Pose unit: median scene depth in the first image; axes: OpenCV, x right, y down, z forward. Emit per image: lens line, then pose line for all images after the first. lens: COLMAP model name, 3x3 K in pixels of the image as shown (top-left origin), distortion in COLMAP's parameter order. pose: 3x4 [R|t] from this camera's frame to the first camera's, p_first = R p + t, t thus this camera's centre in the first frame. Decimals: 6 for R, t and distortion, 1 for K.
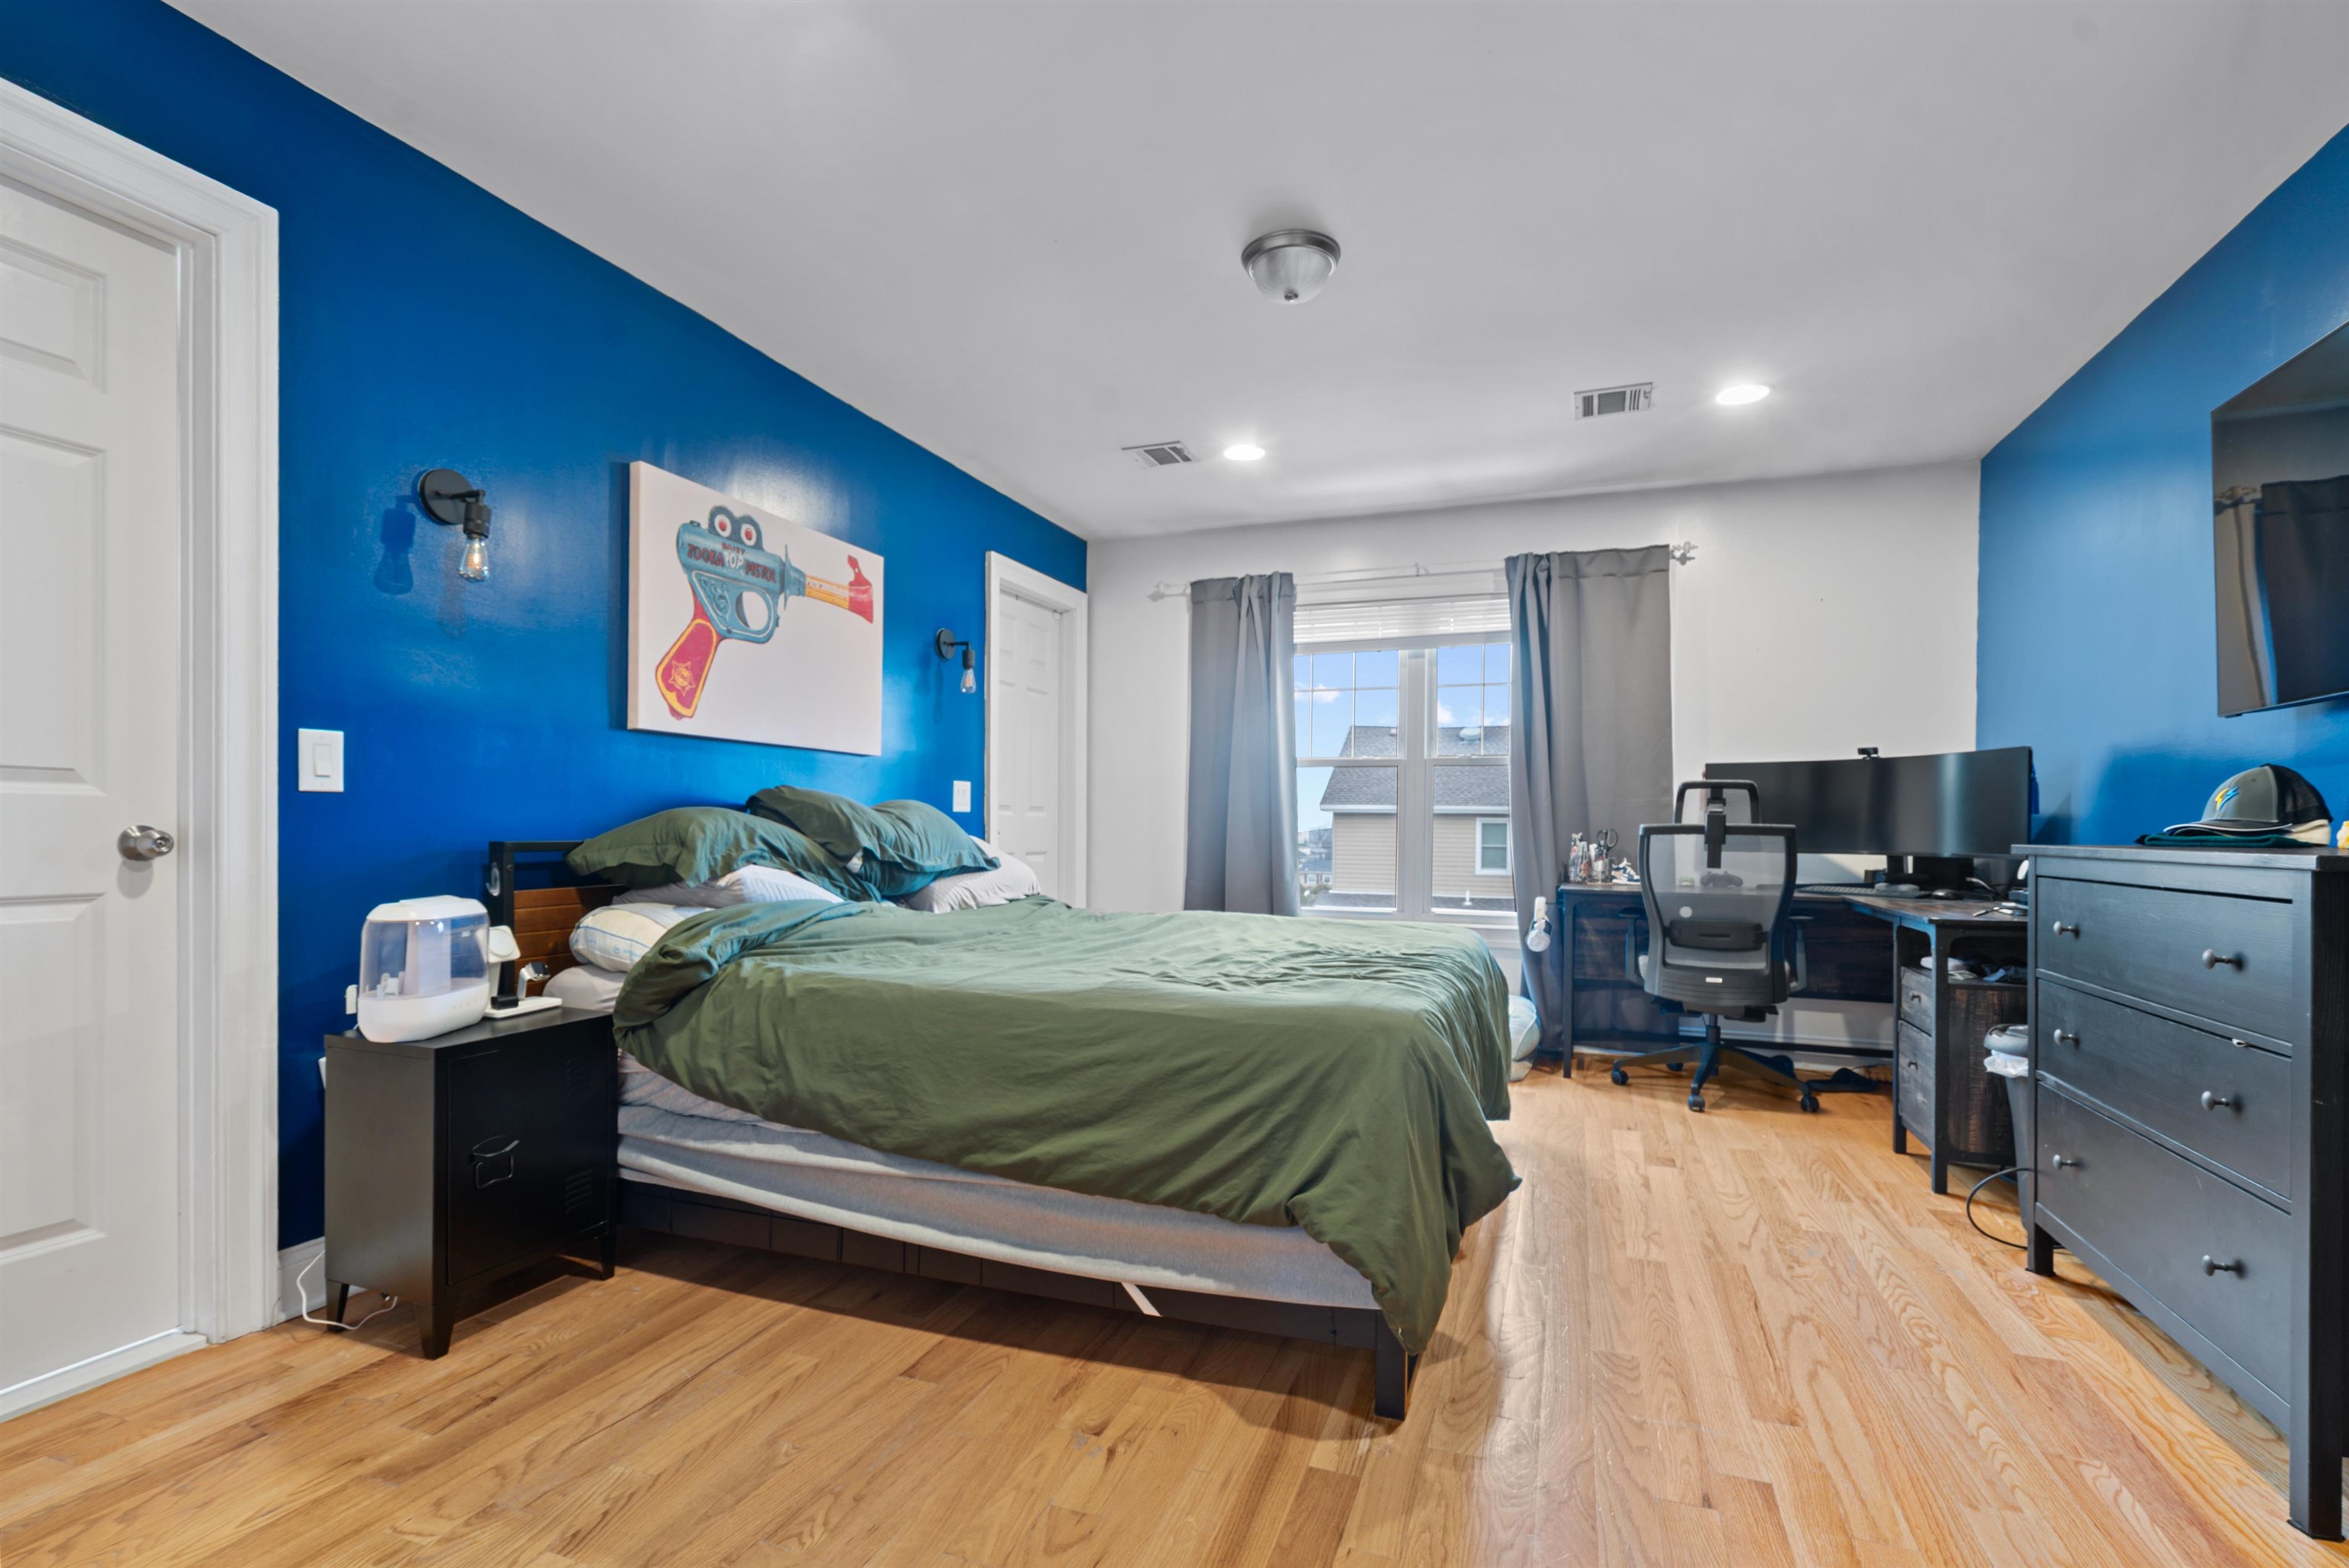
lens RADIAL K [[1075.1, 0, 1132.7], [0, 1075.1, 814.0], [0, 0, 1]] dist [-0.006324, 0.003962]
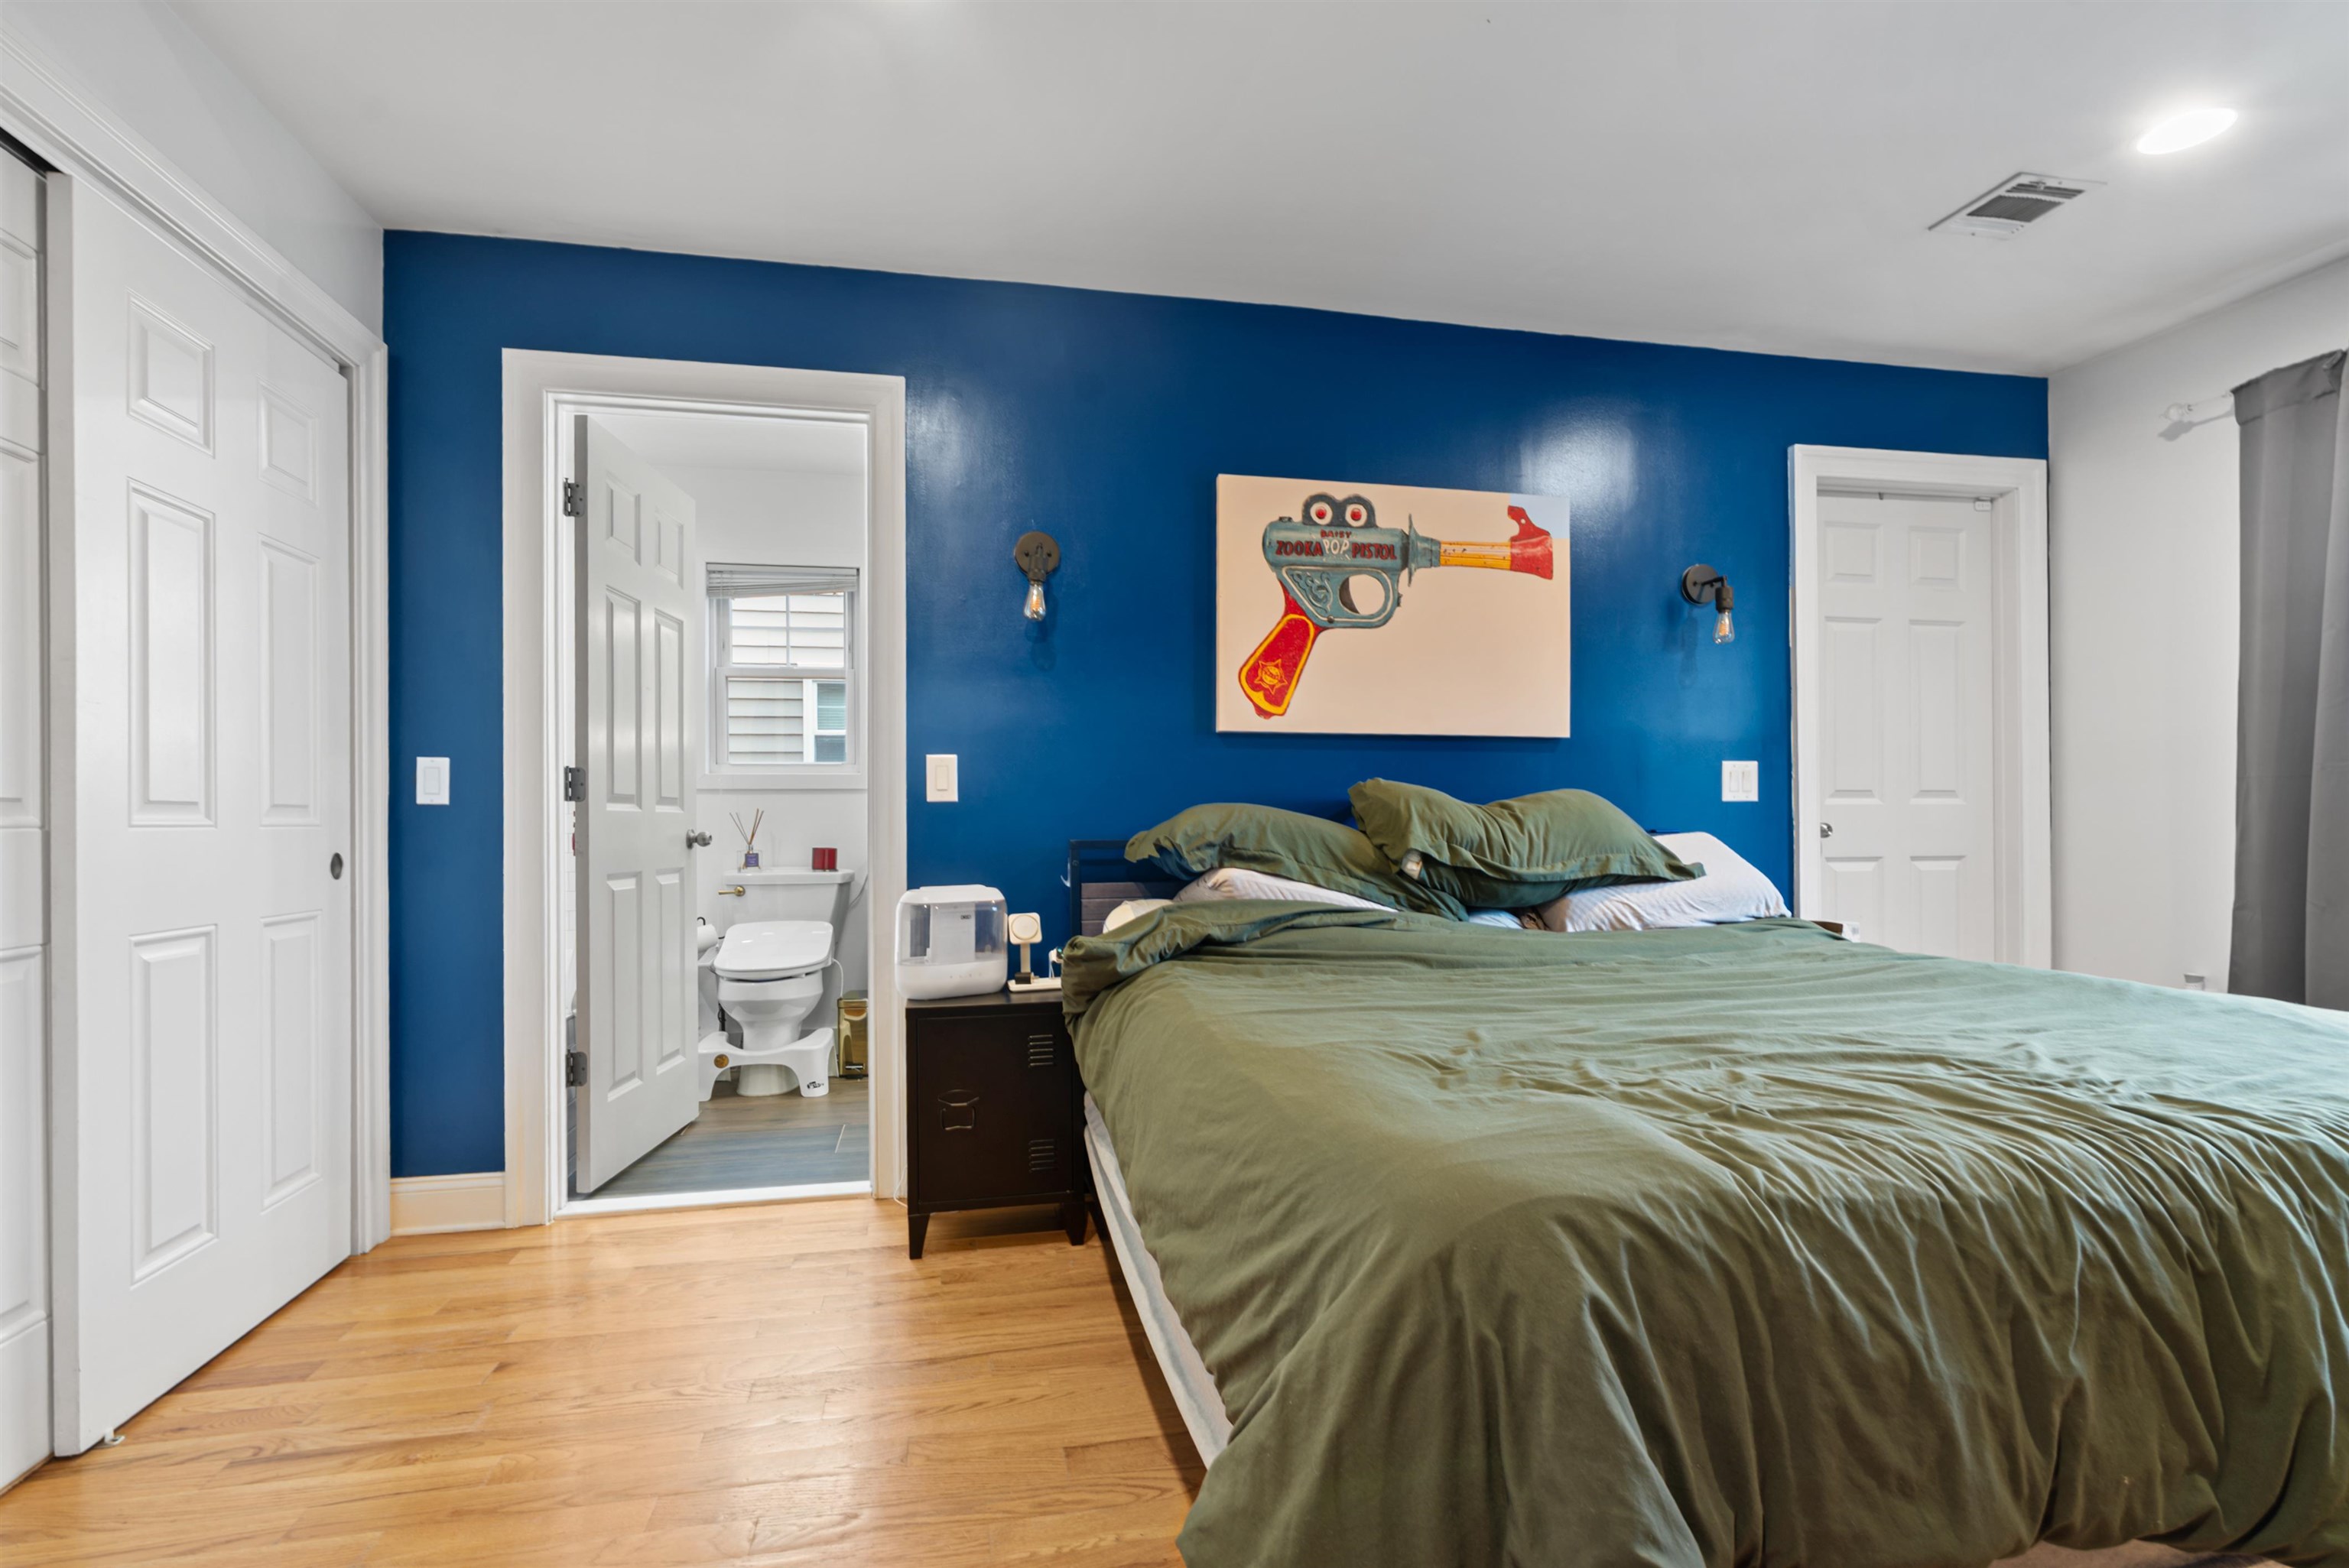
lens RADIAL K [[1075.1, 0, 1182.8], [0, 1075.1, 806.0], [0, 0, 1]] dist [-0.006324, 0.003962]
pose [[0.551591, -0.016552, -0.833950, 0.346257], [0.016542, 0.999824, -0.008903, 0.001207], [0.833951, -0.008885, 0.551768, 0.354954]]
